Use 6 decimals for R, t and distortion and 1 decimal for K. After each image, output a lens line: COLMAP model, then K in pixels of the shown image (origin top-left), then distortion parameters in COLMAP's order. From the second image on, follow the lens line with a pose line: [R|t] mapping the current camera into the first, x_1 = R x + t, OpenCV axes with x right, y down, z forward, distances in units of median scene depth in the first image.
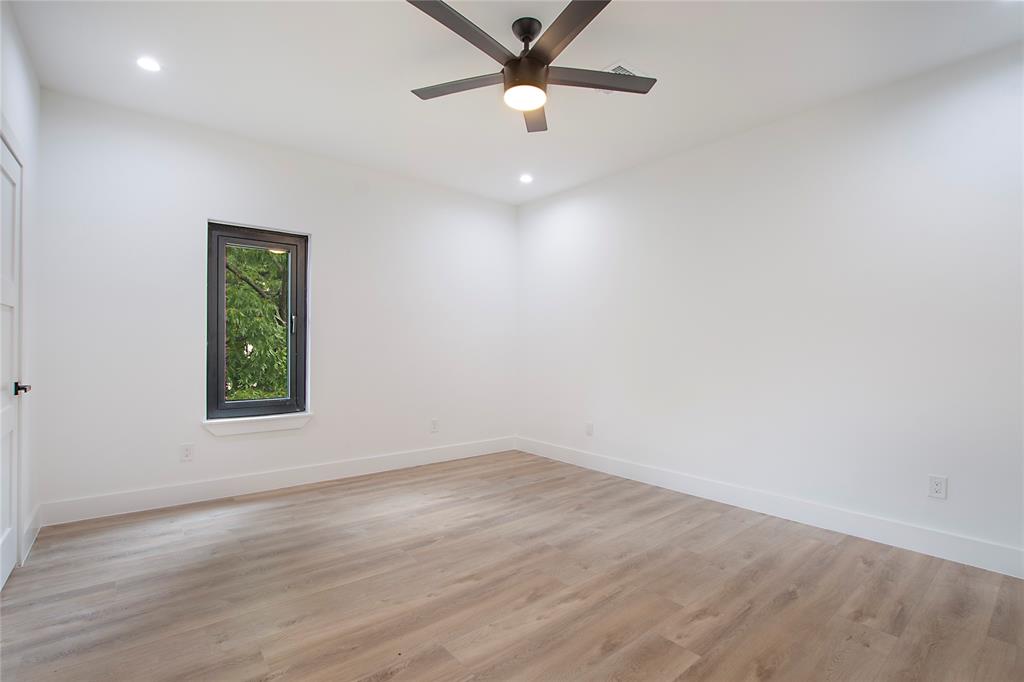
lens RADIAL K [[461.3, 0, 514.0], [0, 461.3, 340.9], [0, 0, 1]] dist [-0.005797, -0.000379]
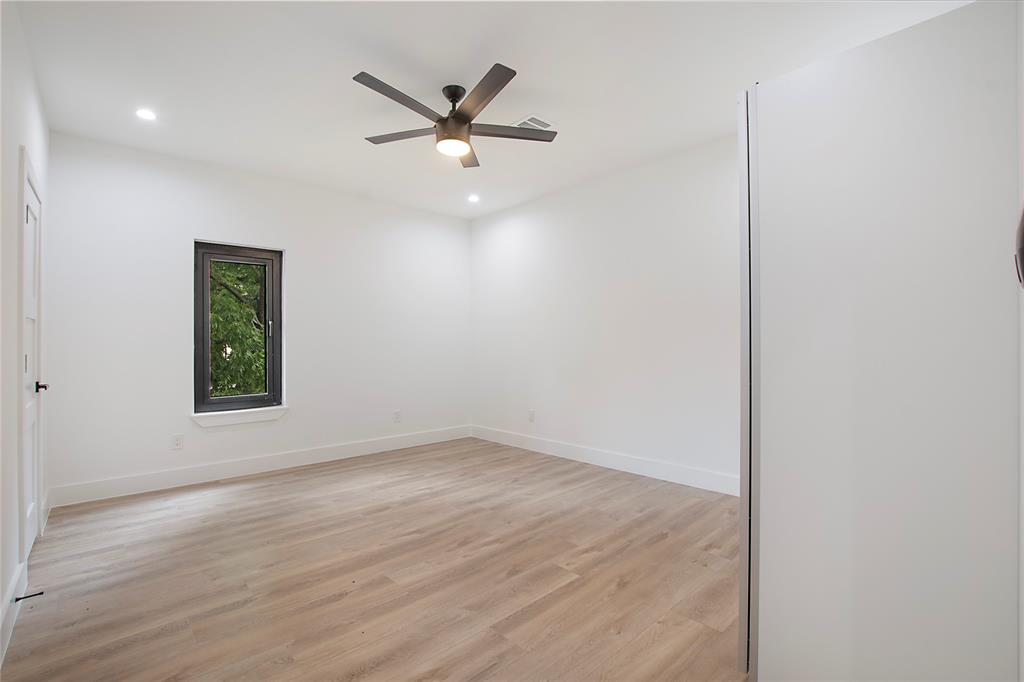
lens RADIAL K [[461.3, 0, 504.9], [0, 461.3, 335.3], [0, 0, 1]] dist [-0.005797, -0.000379]
pose [[0.999628, -0.015243, 0.022618, 0.114433], [0.015425, 0.999850, -0.007896, -0.003008], [-0.022495, 0.008242, 0.999713, -0.228967]]
